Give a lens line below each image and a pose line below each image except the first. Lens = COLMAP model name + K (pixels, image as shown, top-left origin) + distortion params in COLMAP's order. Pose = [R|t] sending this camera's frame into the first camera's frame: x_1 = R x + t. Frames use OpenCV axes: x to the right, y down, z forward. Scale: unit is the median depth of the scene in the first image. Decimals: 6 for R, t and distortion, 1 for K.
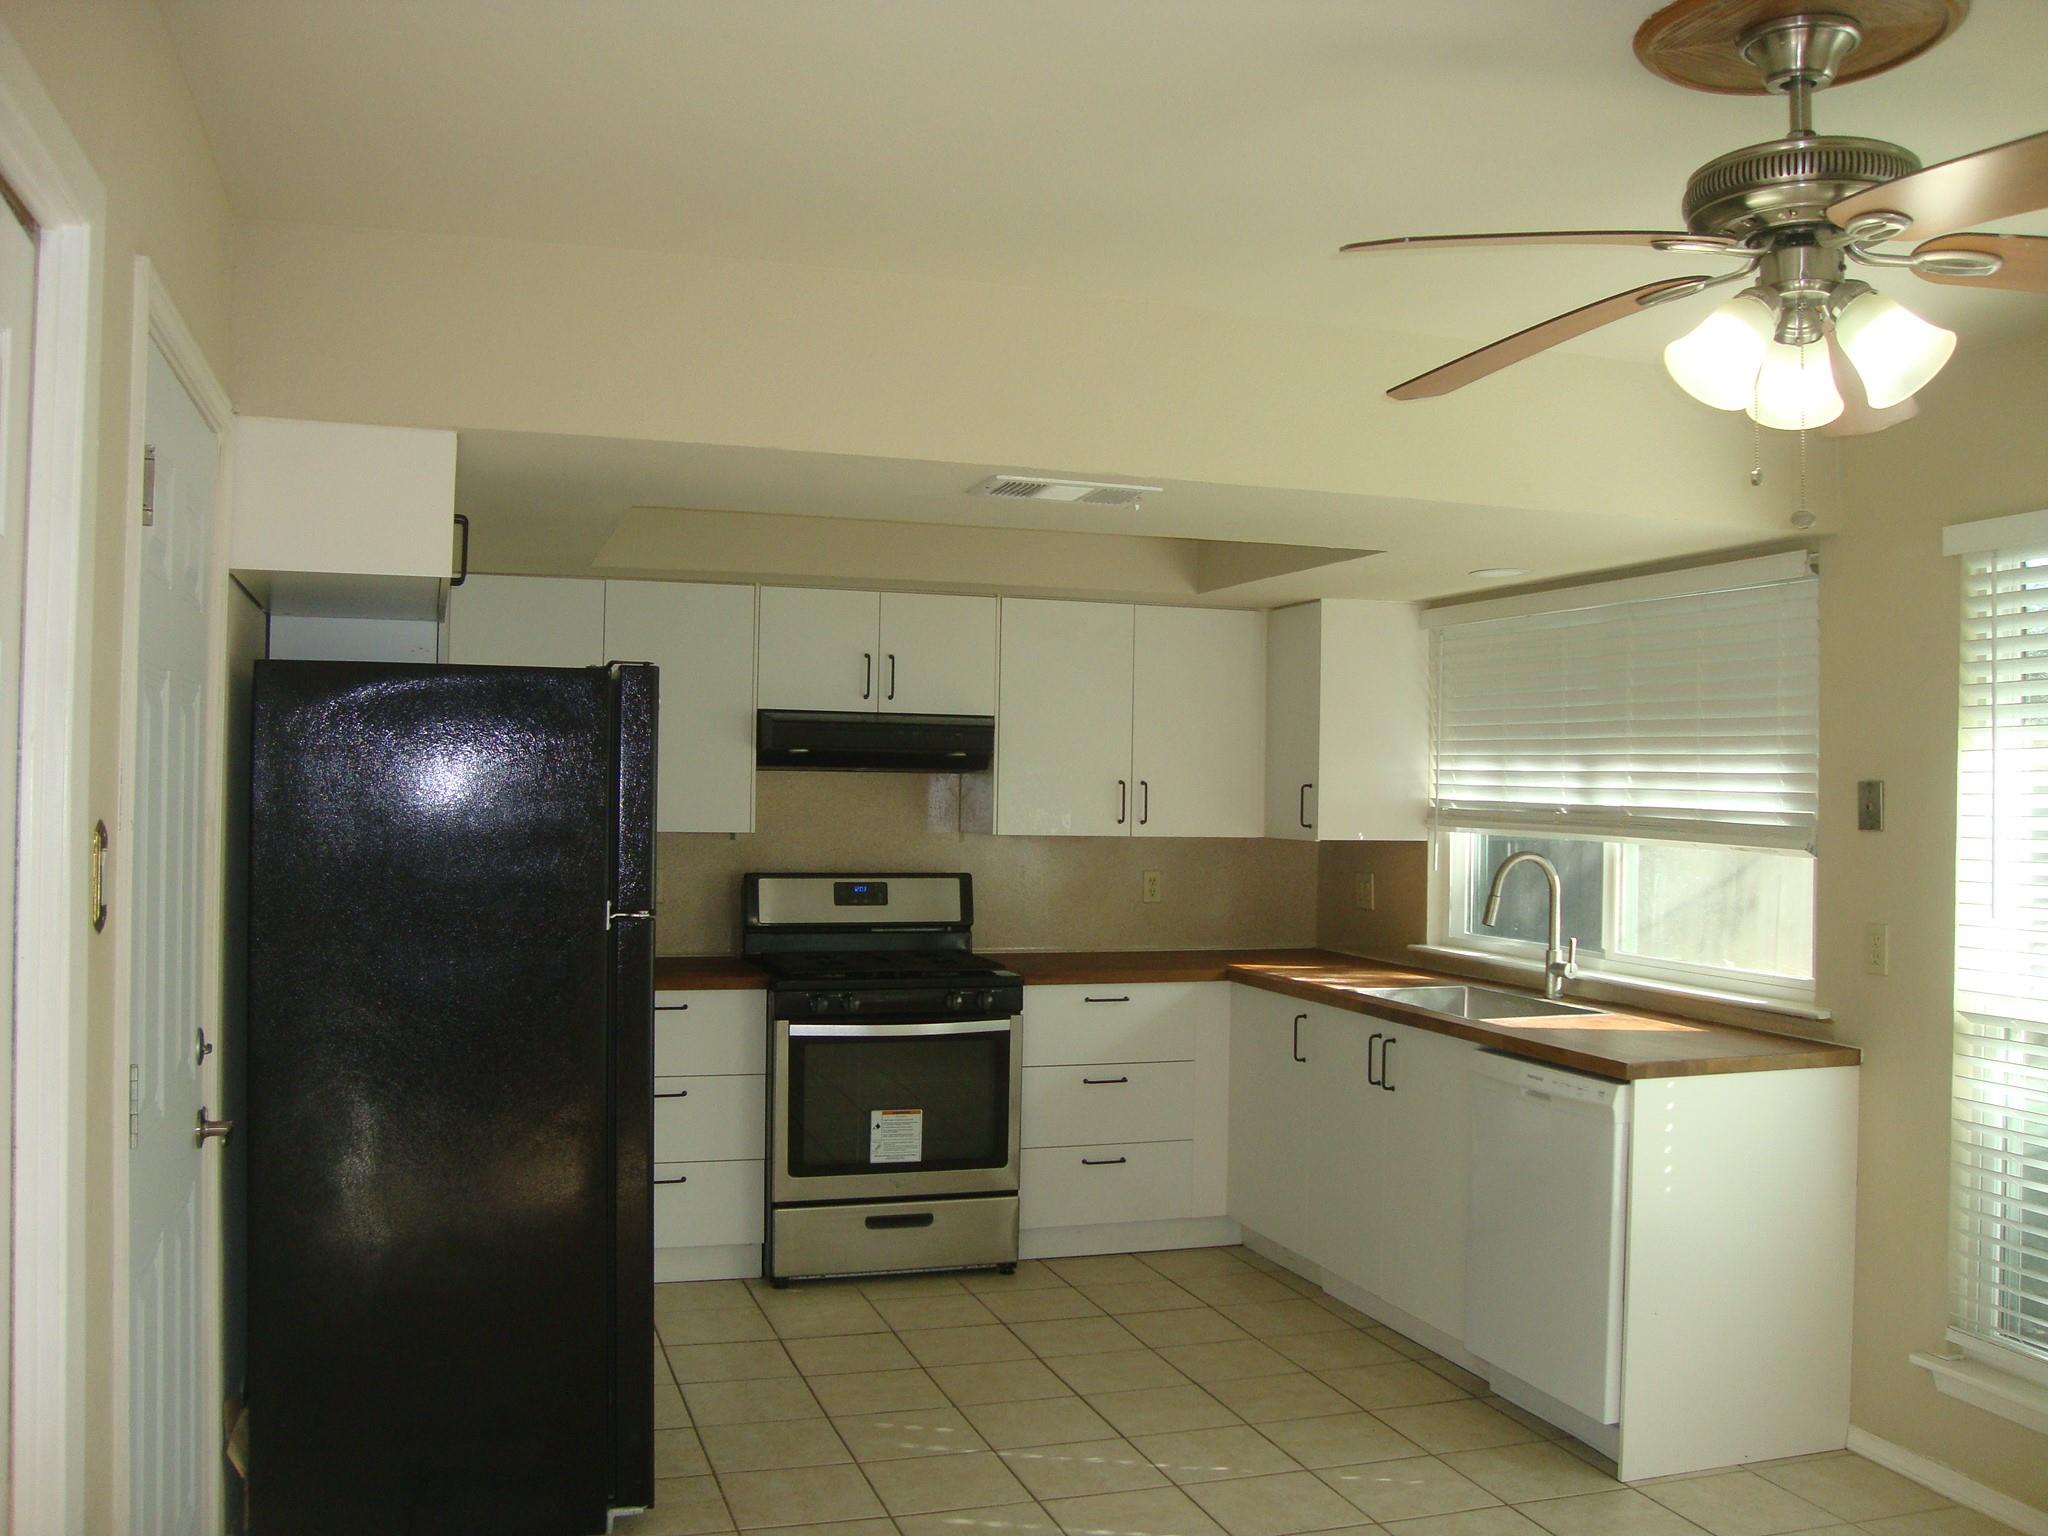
lens RADIAL K [[1838.5, 0, 1024.0], [0, 1838.5, 768.0], [0, 0, 1]] dist [-0.188332, 0.192464]
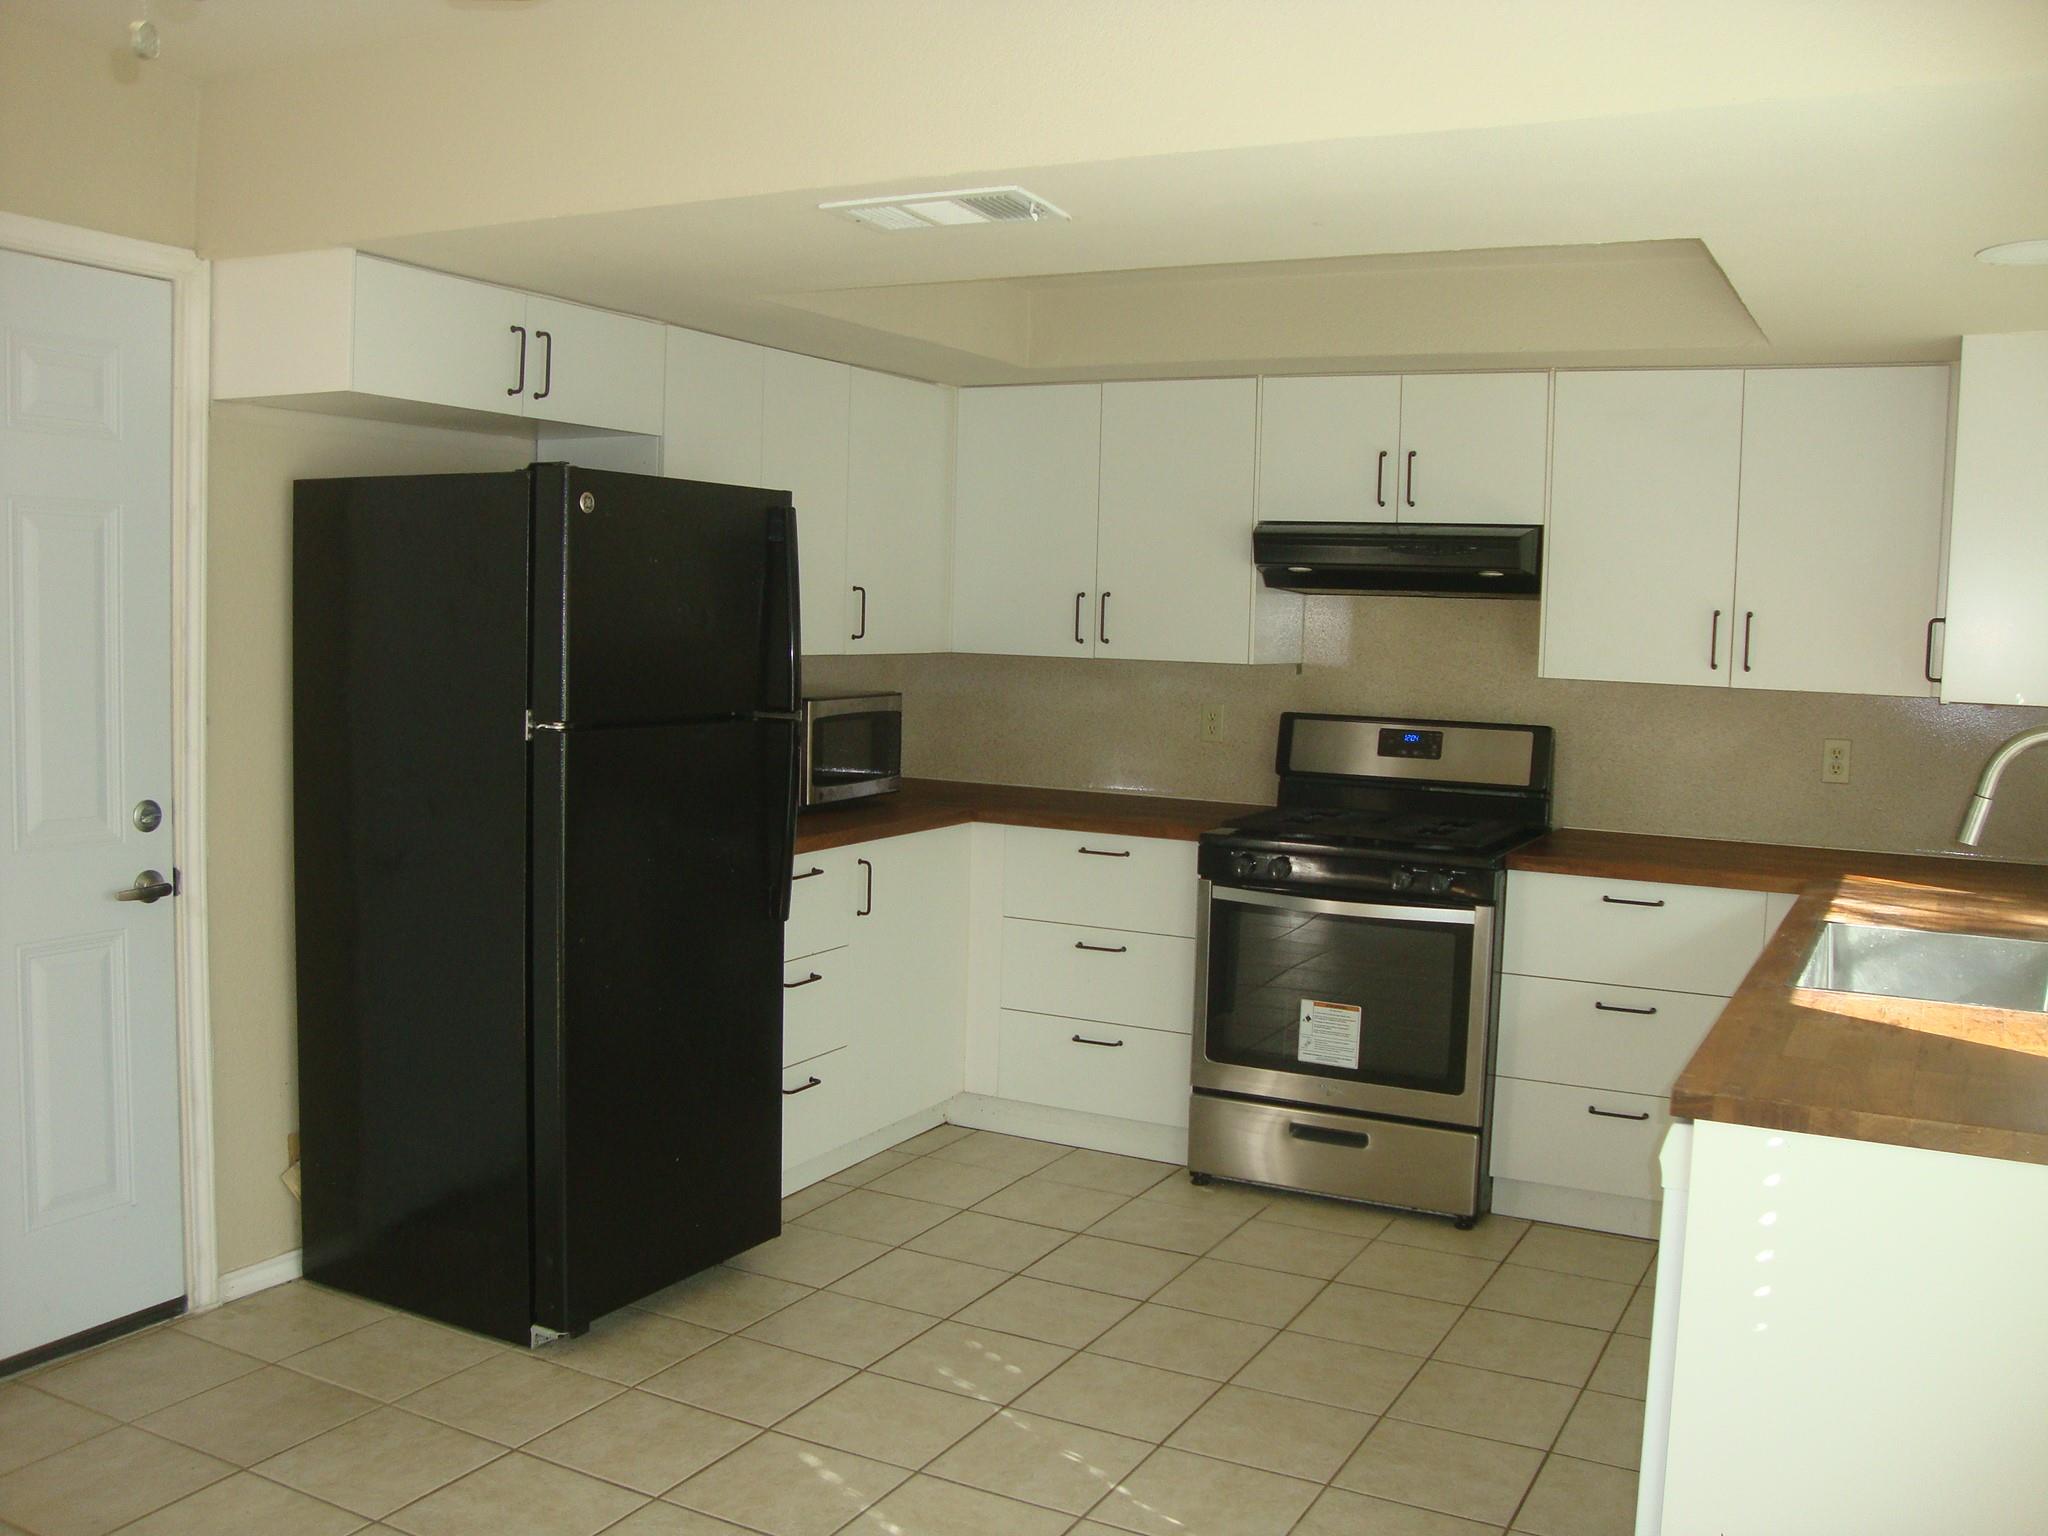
lens RADIAL K [[1838.5, 0, 1024.0], [0, 1838.5, 768.0], [0, 0, 1]] dist [-0.188332, 0.192464]
pose [[0.698819, 0.065872, -0.712259, 0.404055], [-0.008886, 0.996473, 0.083439, 0.013160], [0.715243, -0.051980, 0.696940, 0.320746]]
